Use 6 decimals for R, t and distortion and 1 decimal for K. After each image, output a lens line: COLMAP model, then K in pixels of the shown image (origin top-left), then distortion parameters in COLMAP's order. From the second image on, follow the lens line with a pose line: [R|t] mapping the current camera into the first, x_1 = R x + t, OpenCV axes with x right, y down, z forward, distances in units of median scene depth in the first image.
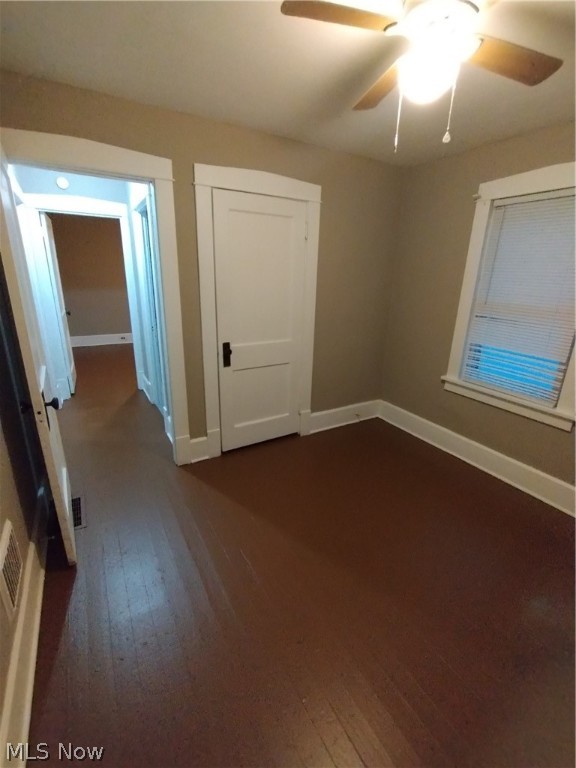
lens RADIAL K [[344.0, 0, 288.0], [0, 344.0, 384.0], [0, 0, 1]] dist [-0.019914, -0.000262]
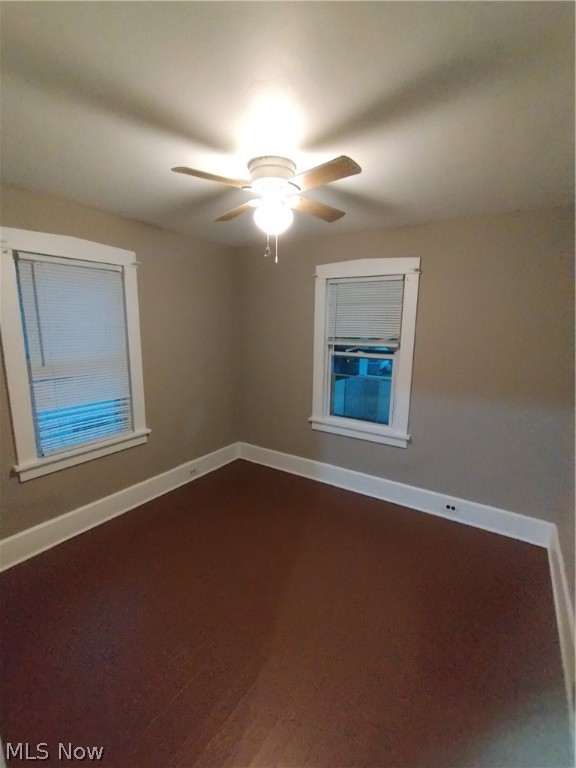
lens RADIAL K [[344.0, 0, 288.0], [0, 344.0, 384.0], [0, 0, 1]] dist [-0.019914, -0.000262]
pose [[-0.439123, -0.195963, 0.876795, -0.491938], [0.255984, 0.908180, 0.331182, -0.330185], [-0.861187, 0.369875, -0.348639, 0.795654]]
